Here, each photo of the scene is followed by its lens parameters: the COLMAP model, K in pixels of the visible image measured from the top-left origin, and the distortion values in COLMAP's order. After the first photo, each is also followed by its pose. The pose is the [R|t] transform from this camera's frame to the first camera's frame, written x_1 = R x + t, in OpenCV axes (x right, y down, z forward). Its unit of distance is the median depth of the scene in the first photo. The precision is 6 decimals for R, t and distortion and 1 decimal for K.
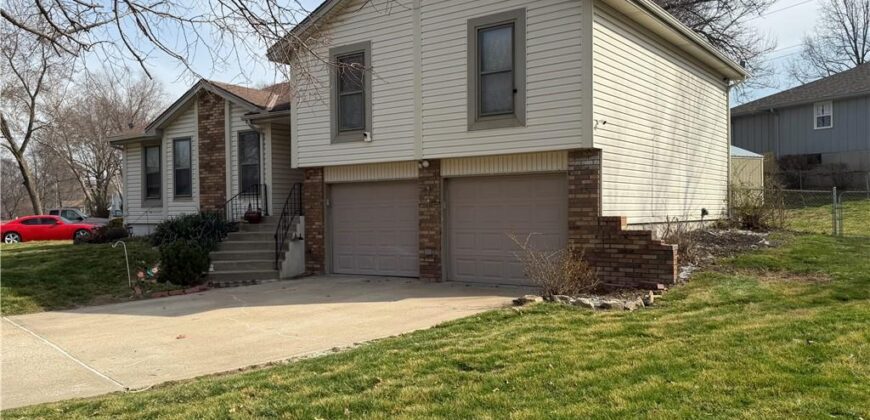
lens RADIAL K [[686.4, 0, 435.0], [0, 686.4, 210.0], [0, 0, 1]] dist [0.062437, 0.000082]
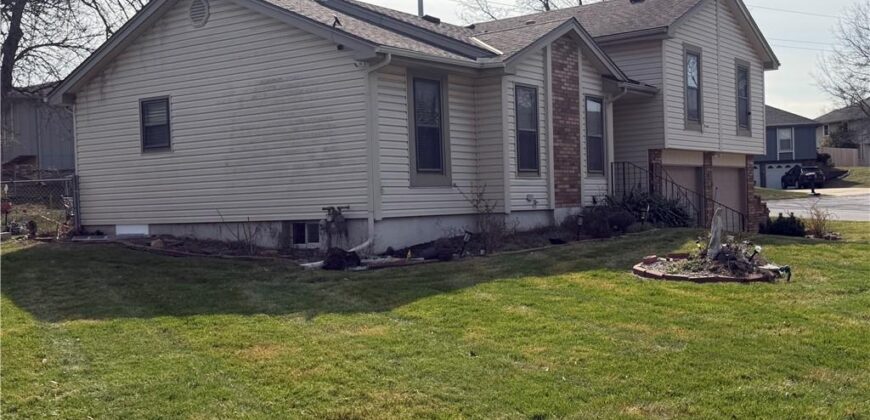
lens RADIAL K [[972.8, 0, 435.0], [0, 972.8, 210.0], [0, 0, 1]] dist [0.135471, -0.481237]
pose [[0.007355, 0.008706, 0.999935, -1.370974], [0.033326, 0.999404, -0.008947, 0.024941], [-0.999417, 0.033390, 0.007061, 1.123234]]
